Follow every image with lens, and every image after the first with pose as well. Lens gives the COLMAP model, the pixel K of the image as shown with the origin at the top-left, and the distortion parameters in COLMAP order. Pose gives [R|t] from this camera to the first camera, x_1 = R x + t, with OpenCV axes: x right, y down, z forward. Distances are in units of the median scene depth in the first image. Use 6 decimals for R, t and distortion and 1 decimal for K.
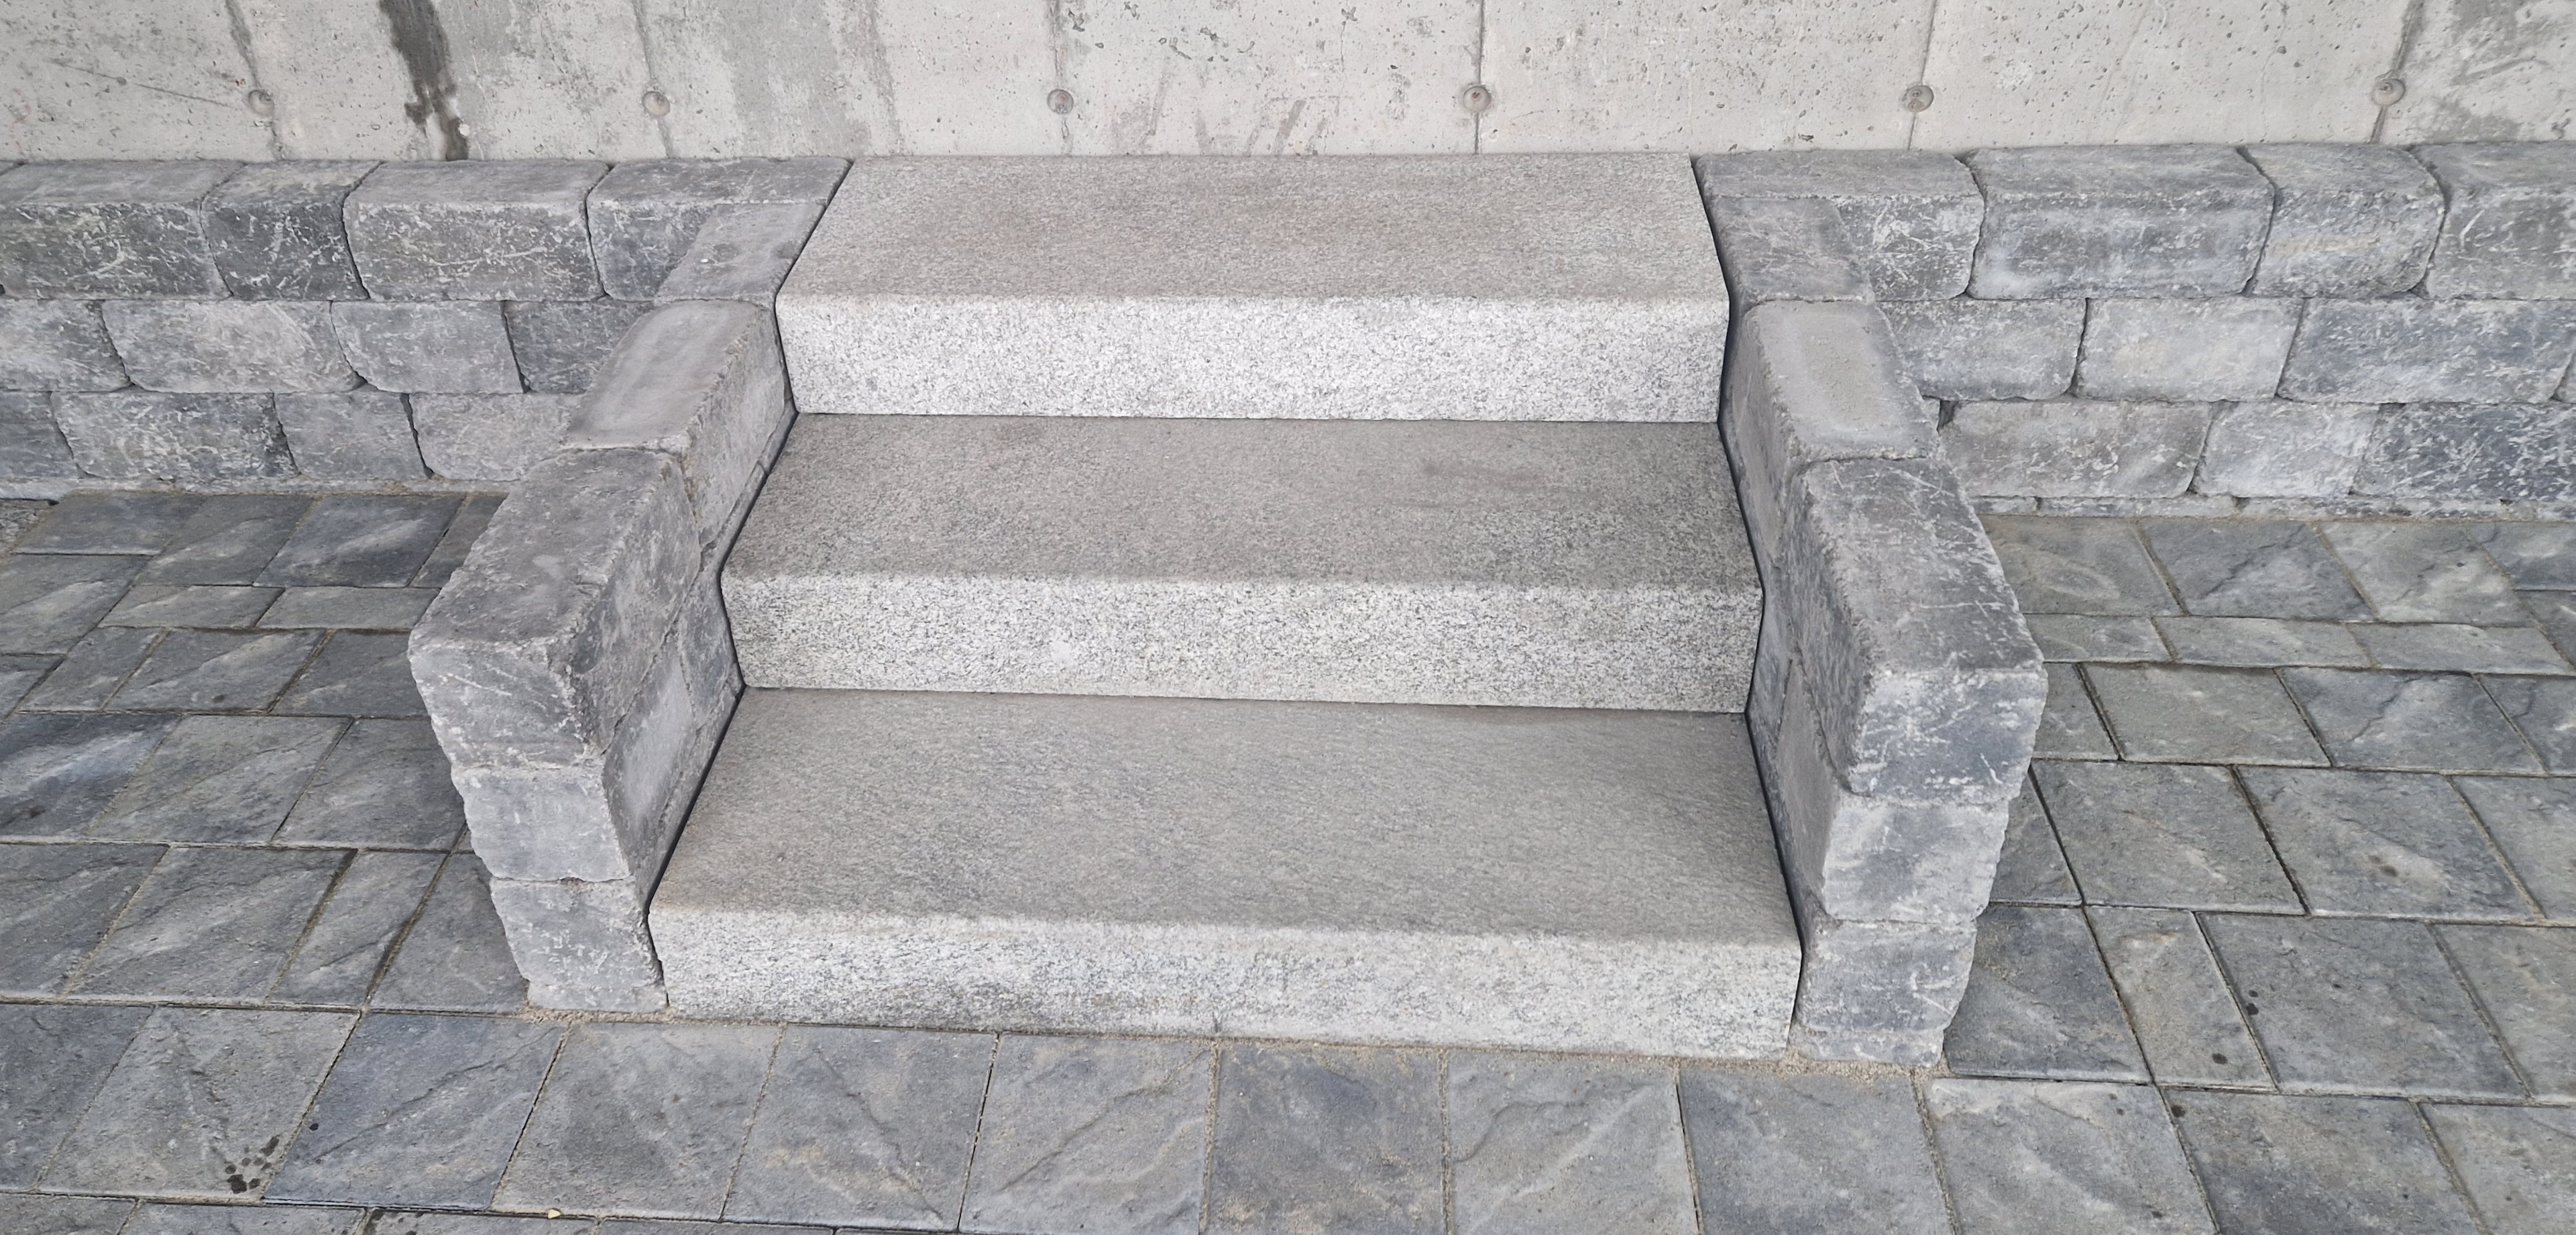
lens RADIAL K [[1845.1, 0, 1198.2], [0, 1845.1, 504.4], [0, 0, 1]] dist [0.065353, -0.043552]
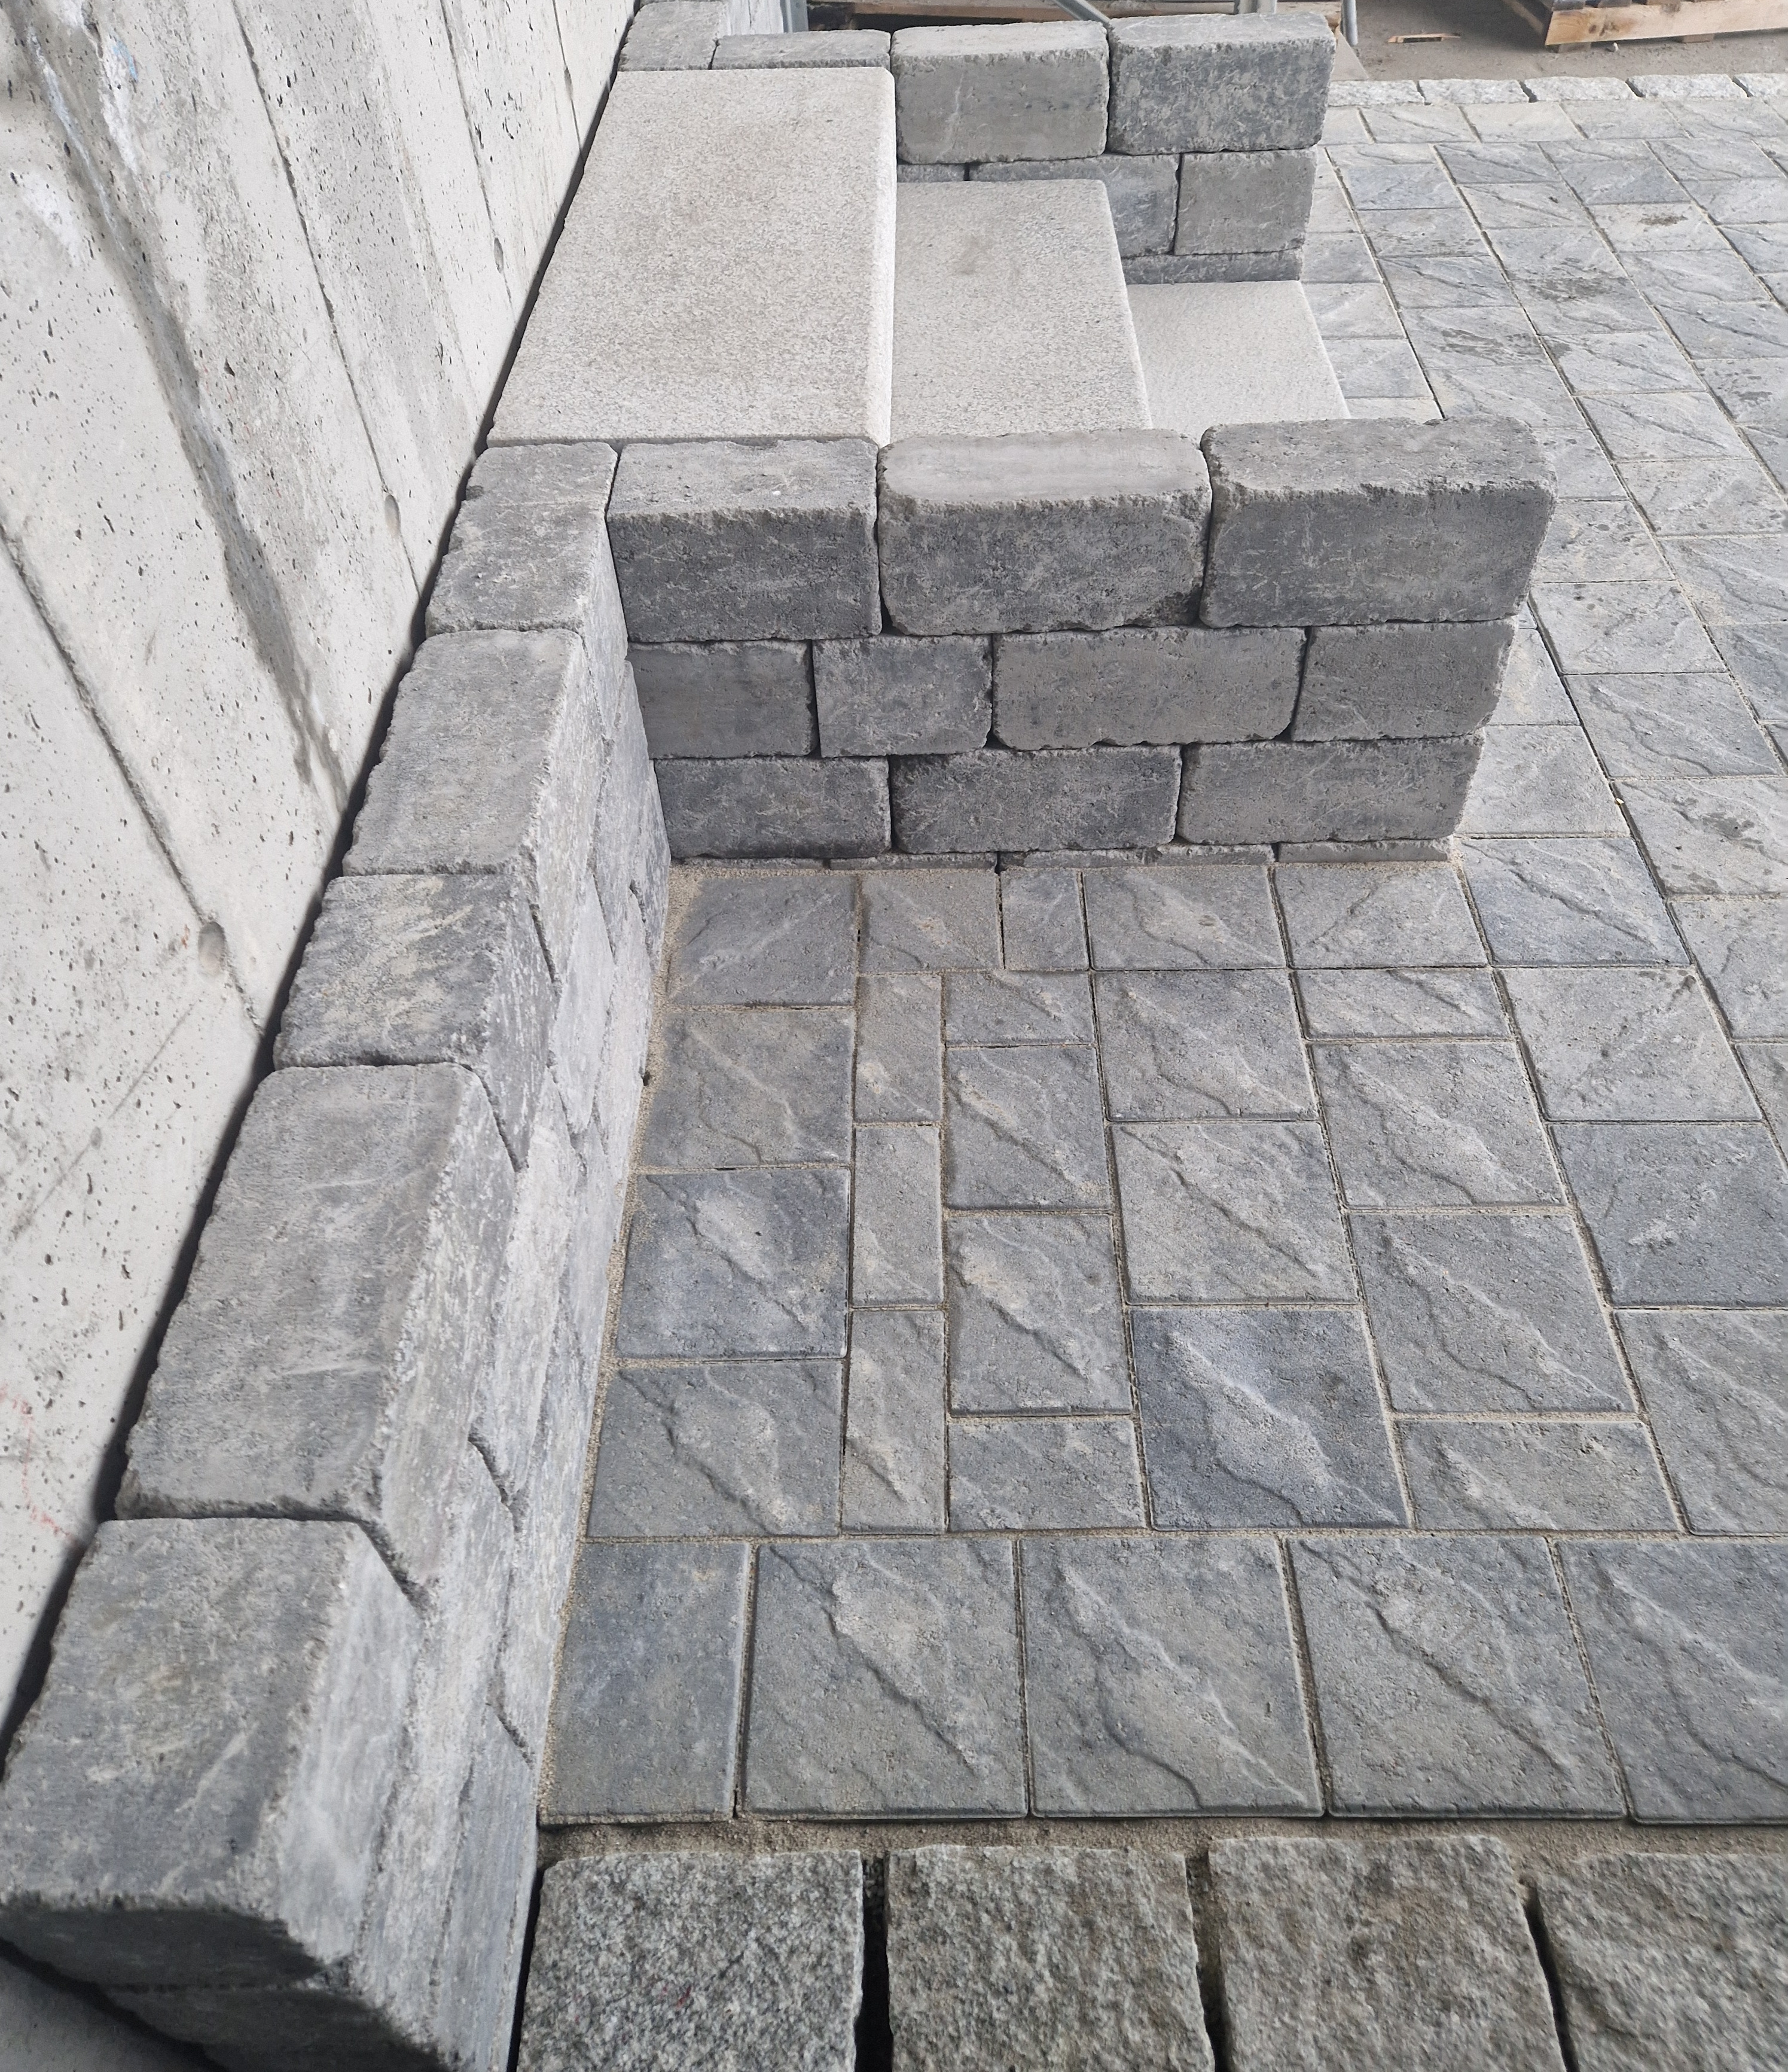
lens RADIAL K [[1578.7, 0, 900.3], [0, 1578.7, 1054.1], [0, 0, 1]] dist [0.071139, -0.047653]
pose [[-0.077373, -0.712010, 0.697893, -0.909478], [0.589334, 0.531947, 0.608045, -0.383740], [-0.804176, 0.458338, 0.378454, 0.788789]]
